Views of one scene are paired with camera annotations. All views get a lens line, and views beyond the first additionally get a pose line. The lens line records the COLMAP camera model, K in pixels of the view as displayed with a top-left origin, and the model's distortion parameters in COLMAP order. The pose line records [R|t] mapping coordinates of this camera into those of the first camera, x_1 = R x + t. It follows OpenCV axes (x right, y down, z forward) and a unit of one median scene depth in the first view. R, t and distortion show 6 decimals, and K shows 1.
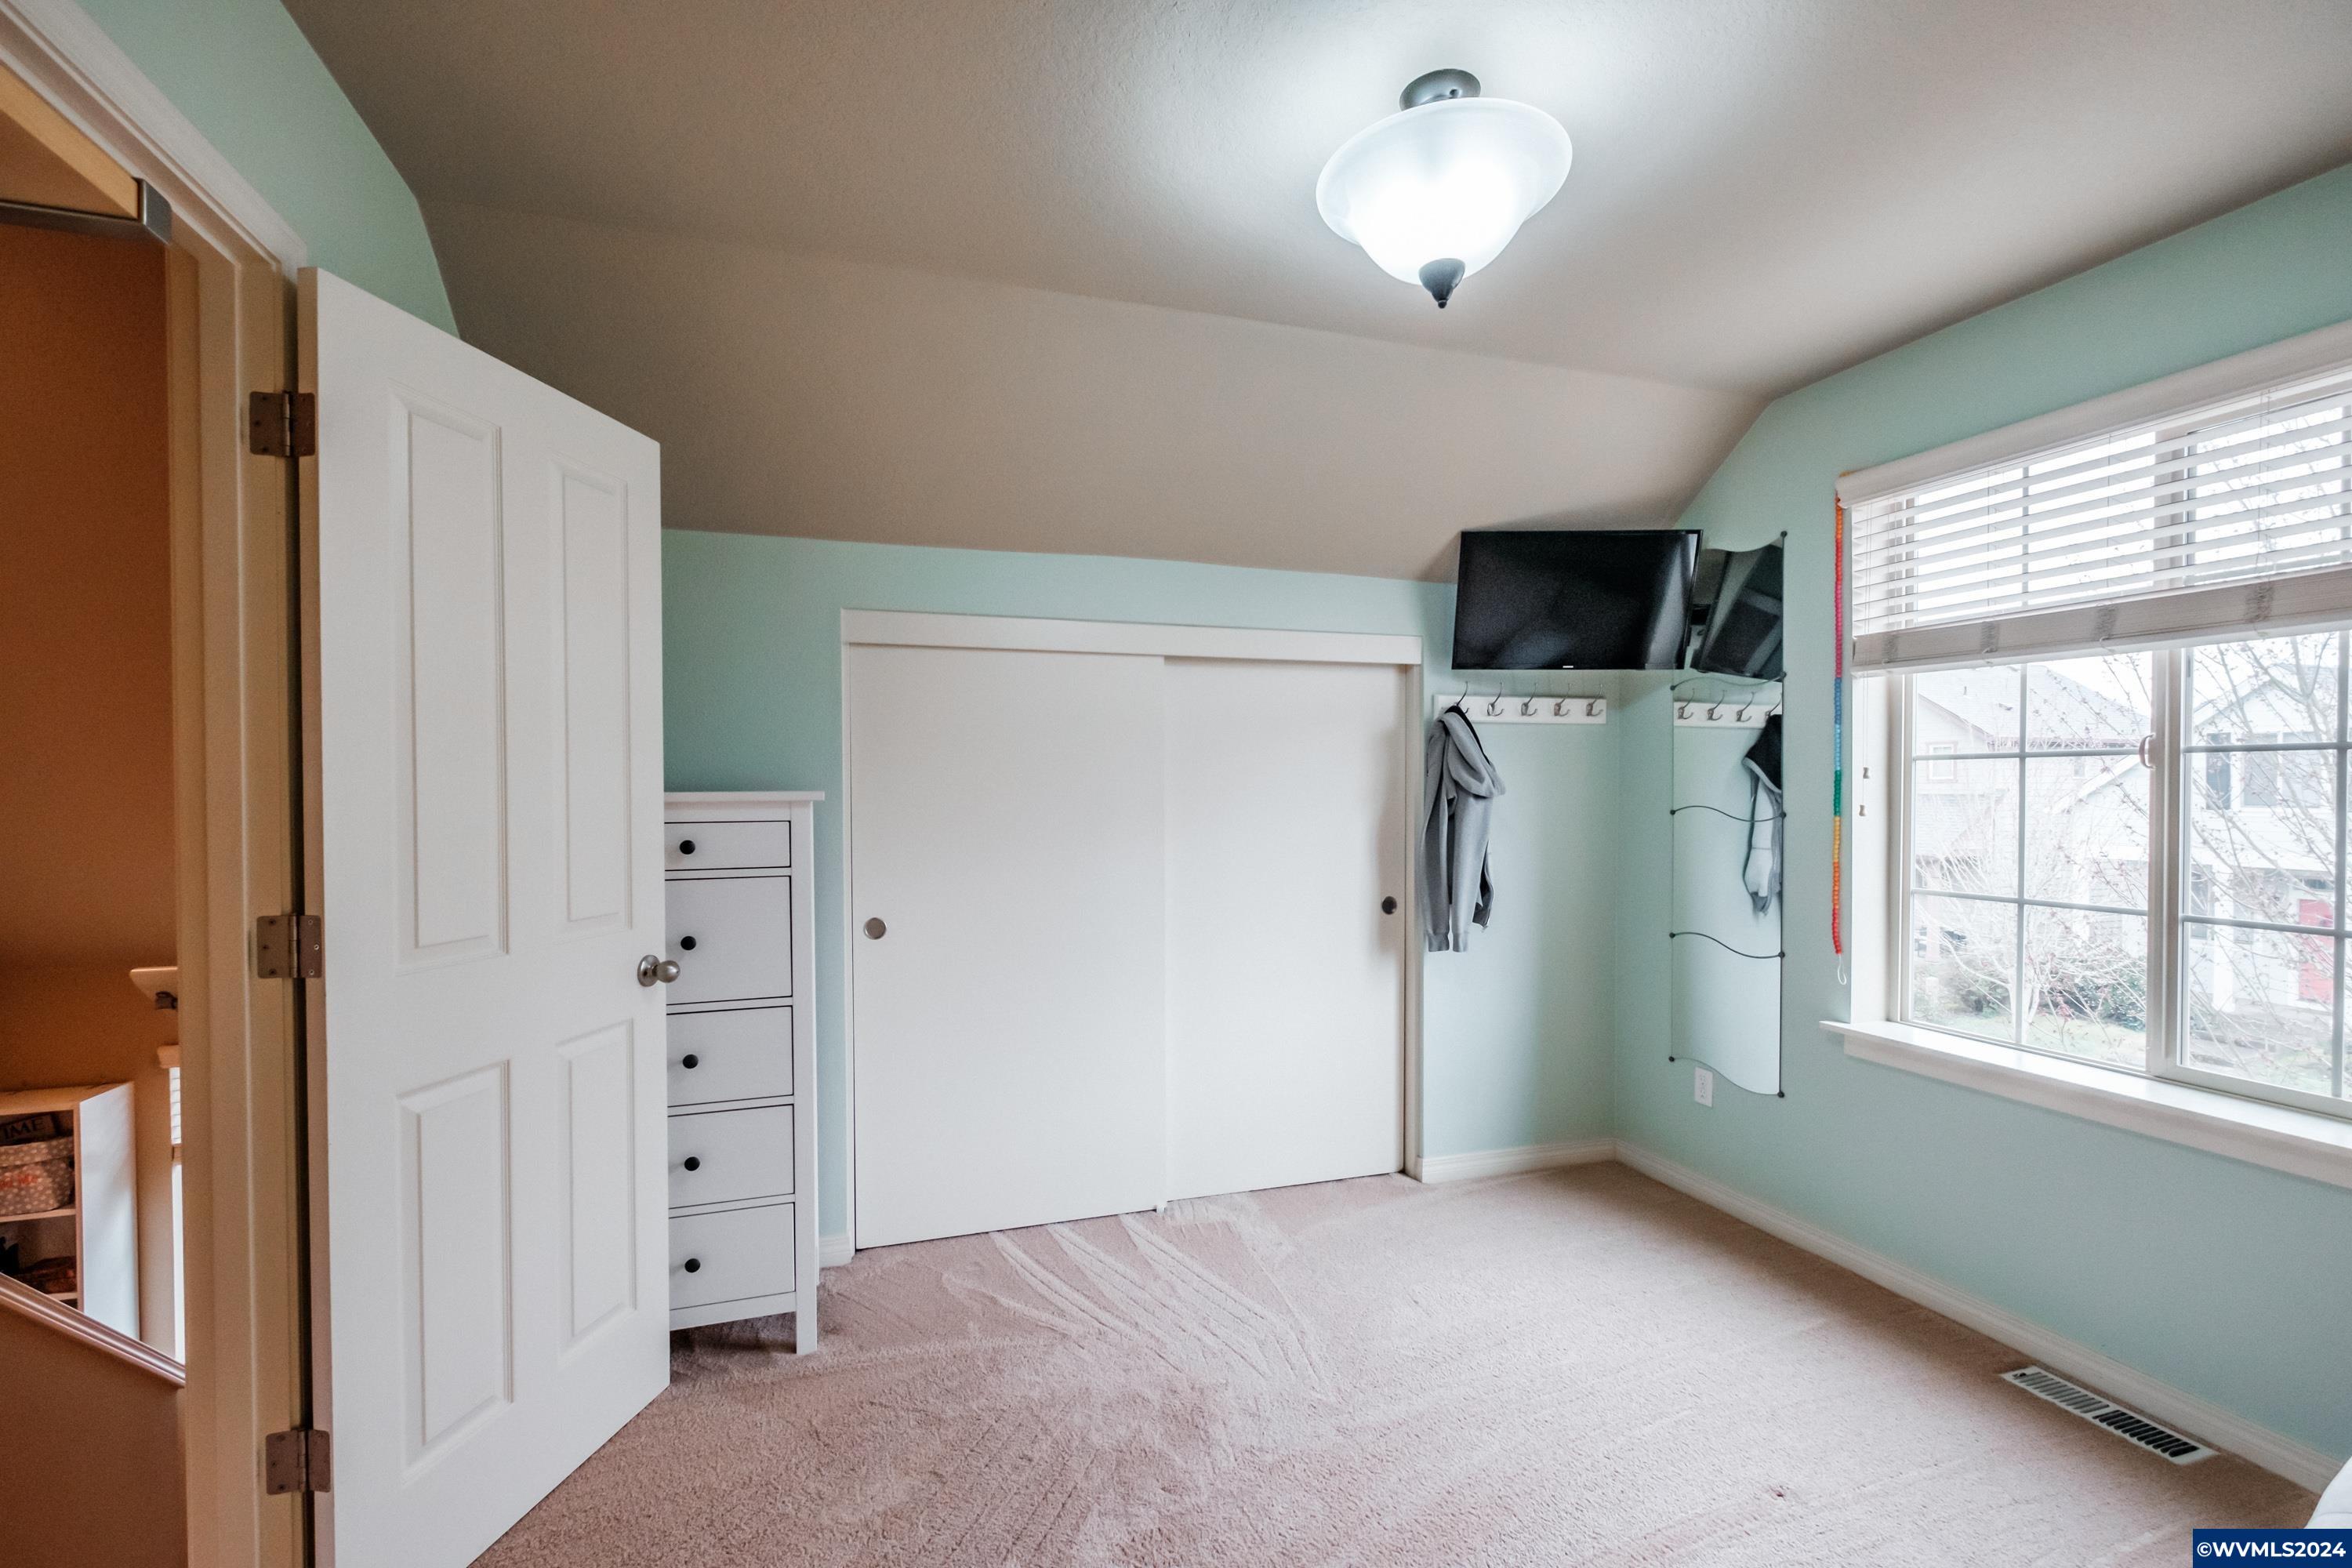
lens RADIAL K [[1032.9, 0, 1167.6], [0, 1032.9, 790.6], [0, 0, 1]] dist [-0.002601, -0.000508]
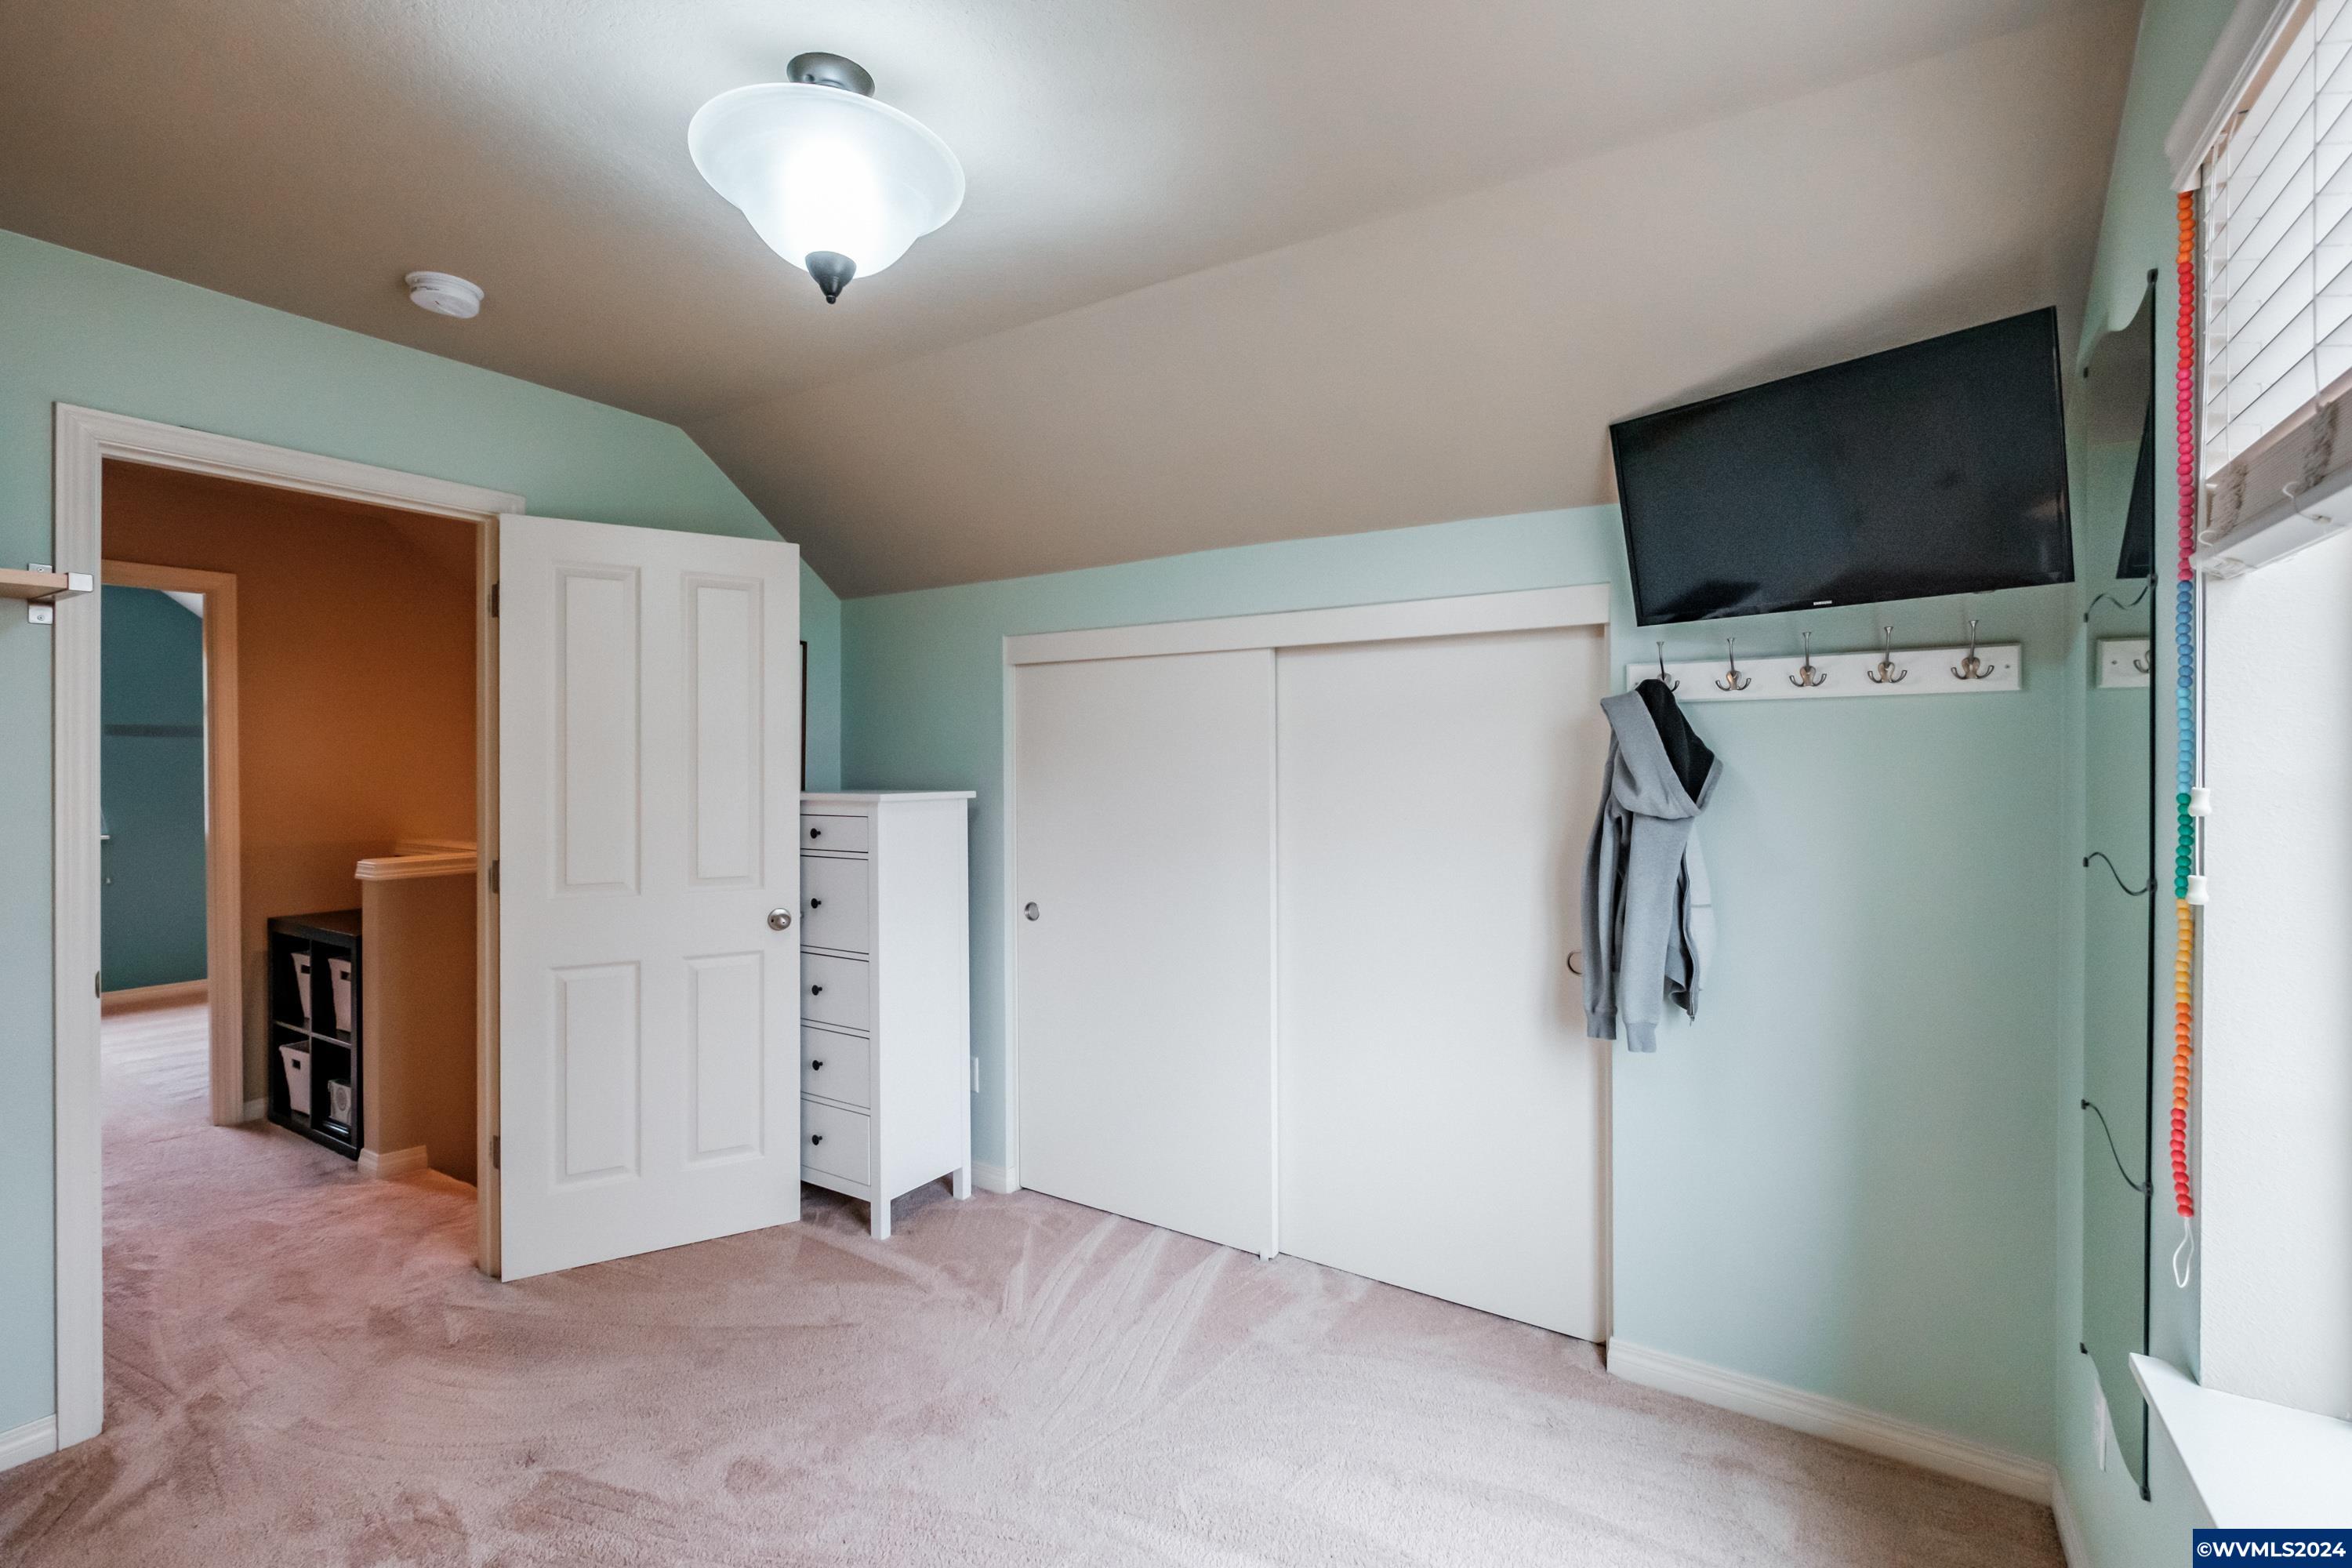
lens RADIAL K [[1037.8, 0, 1168.6], [0, 1037.8, 768.4], [0, 0, 1]] dist [-0.002039, 0.000095]
pose [[0.628799, 0.005421, -0.777549, 0.709596], [-0.004559, 0.999984, 0.003285, -0.029964], [0.777555, 0.001480, 0.628813, 0.393940]]
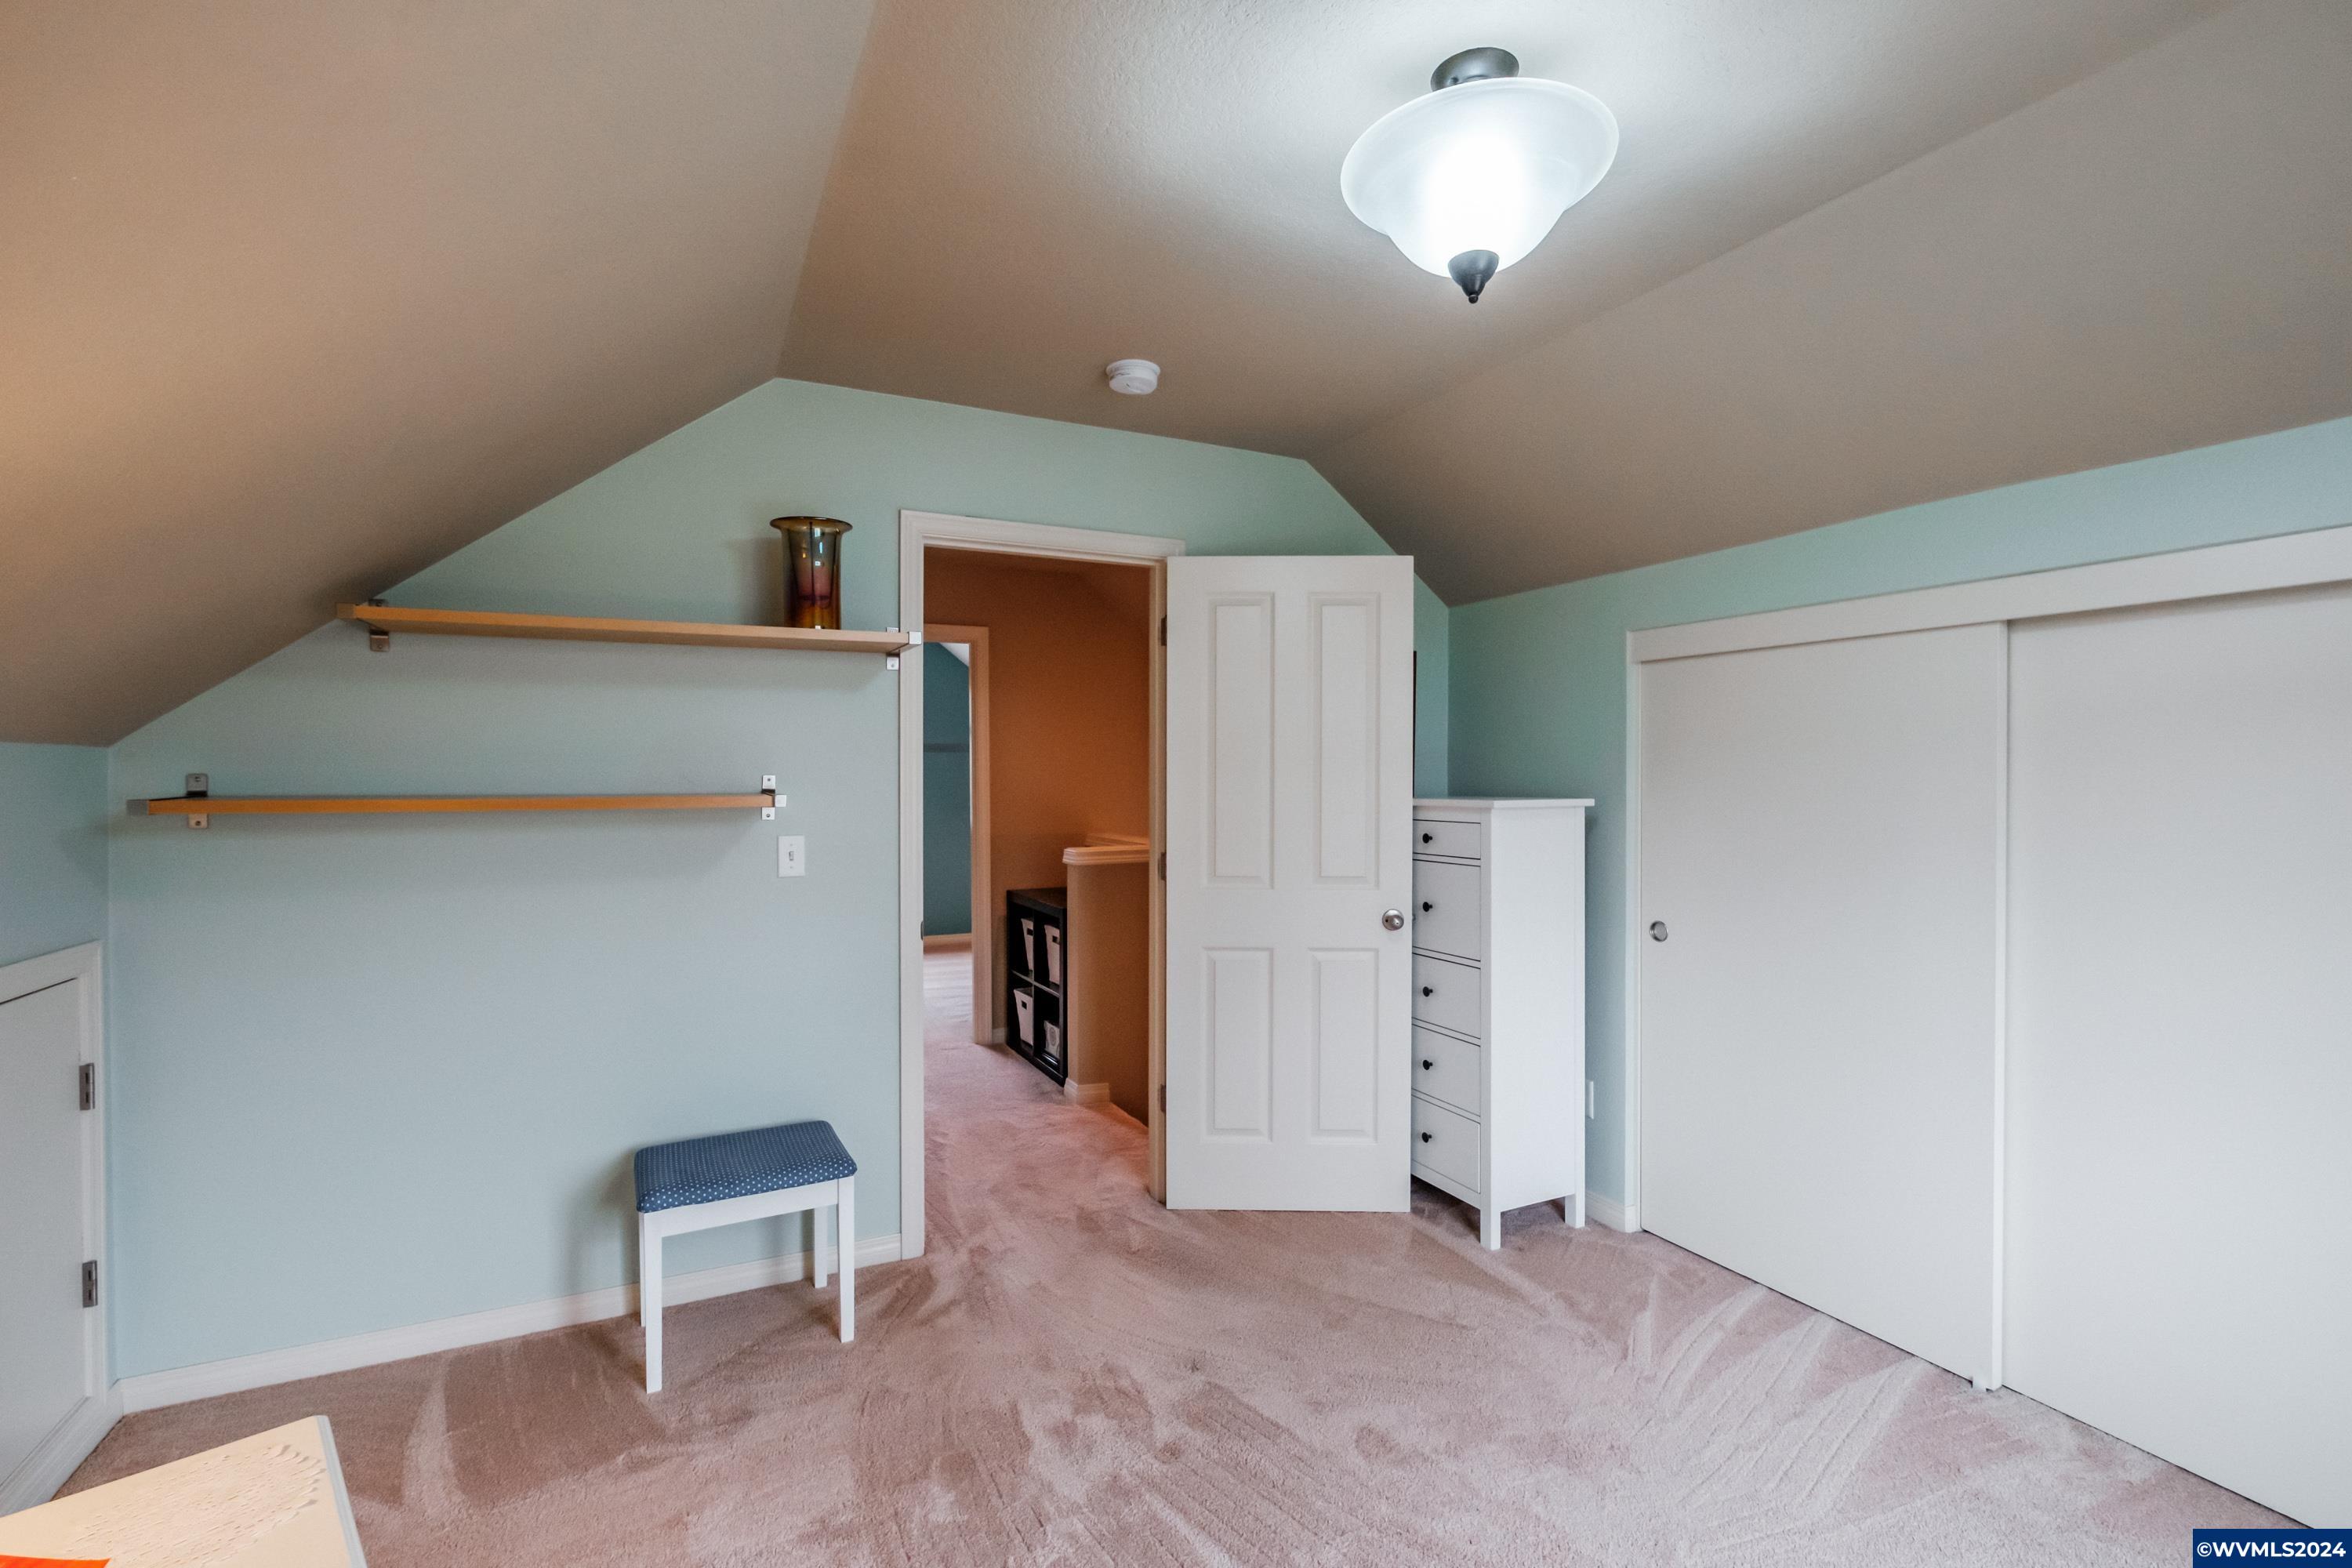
lens RADIAL K [[1032.9, 0, 1167.6], [0, 1032.9, 790.6], [0, 0, 1]] dist [-0.002601, -0.000508]
pose [[0.131010, 0.018220, -0.991214, 0.689403], [-0.004466, 0.999832, 0.017788, -0.026115], [0.991371, 0.002096, 0.131069, 0.369689]]
